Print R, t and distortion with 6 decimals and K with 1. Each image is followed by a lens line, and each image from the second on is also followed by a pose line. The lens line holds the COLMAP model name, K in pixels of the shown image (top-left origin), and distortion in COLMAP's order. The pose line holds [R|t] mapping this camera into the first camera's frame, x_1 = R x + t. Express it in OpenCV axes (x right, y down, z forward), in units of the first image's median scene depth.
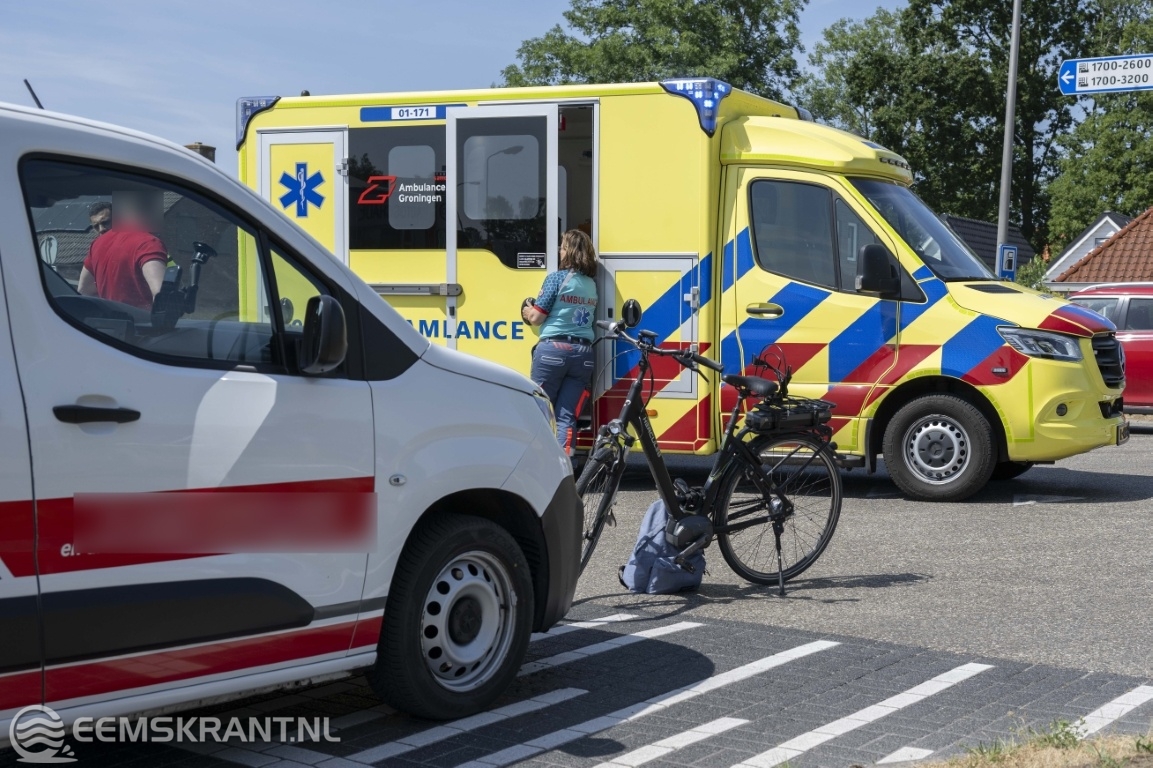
lens RADIAL K [[1744.3, 0, 576.5], [0, 1744.3, 384.0], [0, 0, 1]] dist [-0.006885, -0.036206]
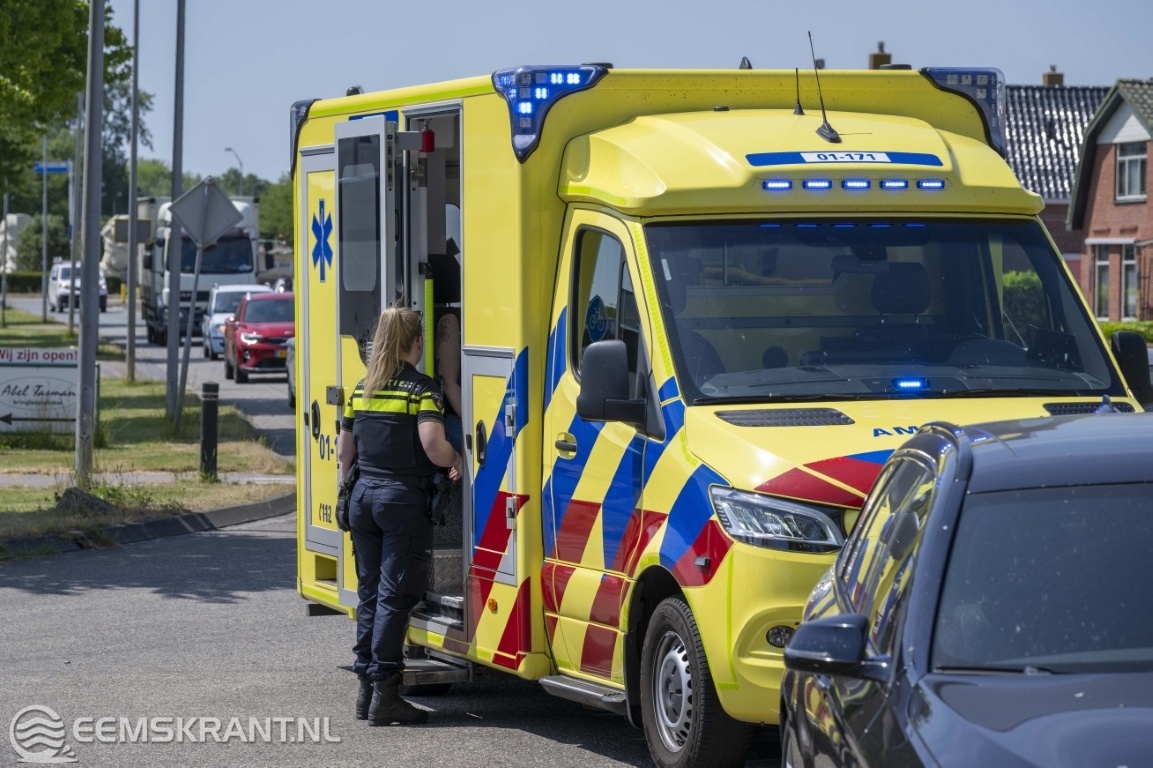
lens RADIAL K [[4170.4, 0, 576.5], [0, 4170.4, 384.0], [0, 0, 1]] dist [-0.015731, -0.681617]
pose [[0.625335, 0.010953, -0.780279, 1.239798], [-0.021533, 0.999763, -0.003223, -0.058694], [0.780059, 0.018817, 0.625423, 0.094088]]
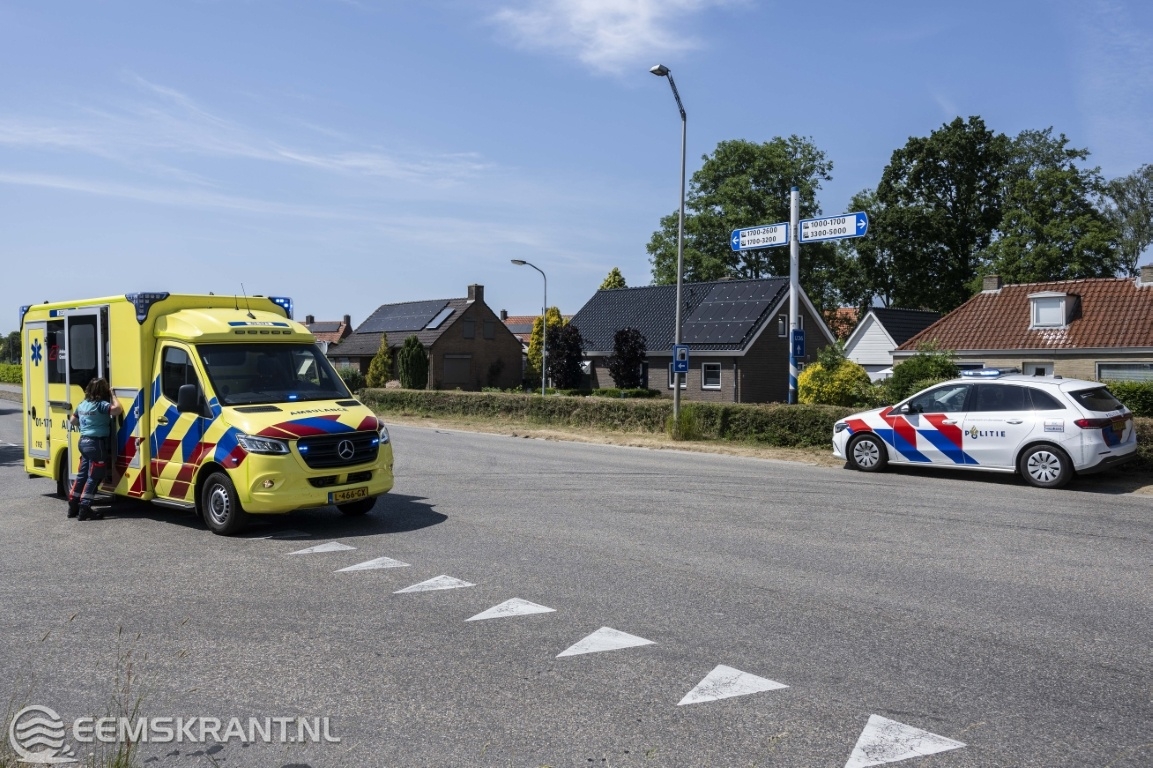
lens RADIAL K [[916.5, 0, 536.8], [0, 916.5, 371.9], [0, 0, 1]] dist [0.002725, 0.002941]
pose [[0.936419, -0.013721, -0.350616, 0.795612], [0.006746, 0.999754, -0.021108, -0.069399], [0.350819, 0.017401, 0.936281, 0.252635]]
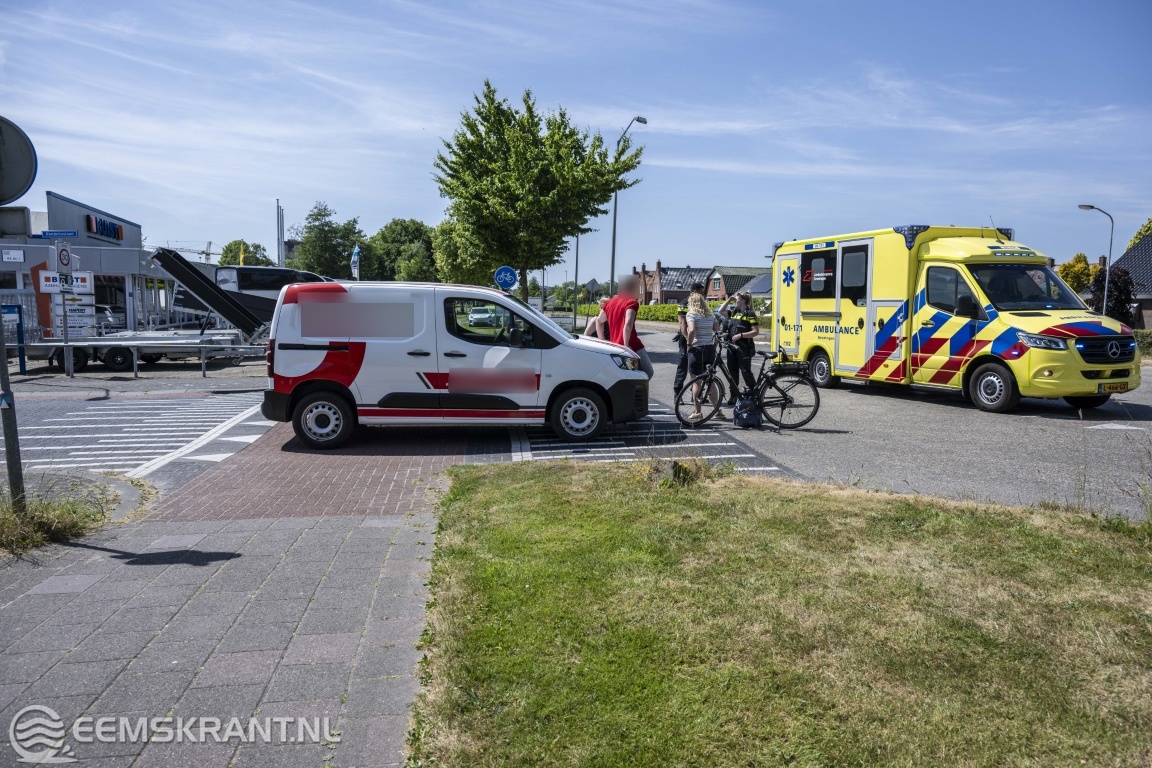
lens RADIAL K [[754.5, 0, 576.0], [0, 754.5, 384.0], [0, 0, 1]] dist [-0.005602, -0.001230]
pose [[0.652491, 0.067481, -0.754786, 0.564842], [-0.023546, 0.997352, 0.068813, -0.019929], [0.757431, -0.027128, 0.652352, -0.014052]]
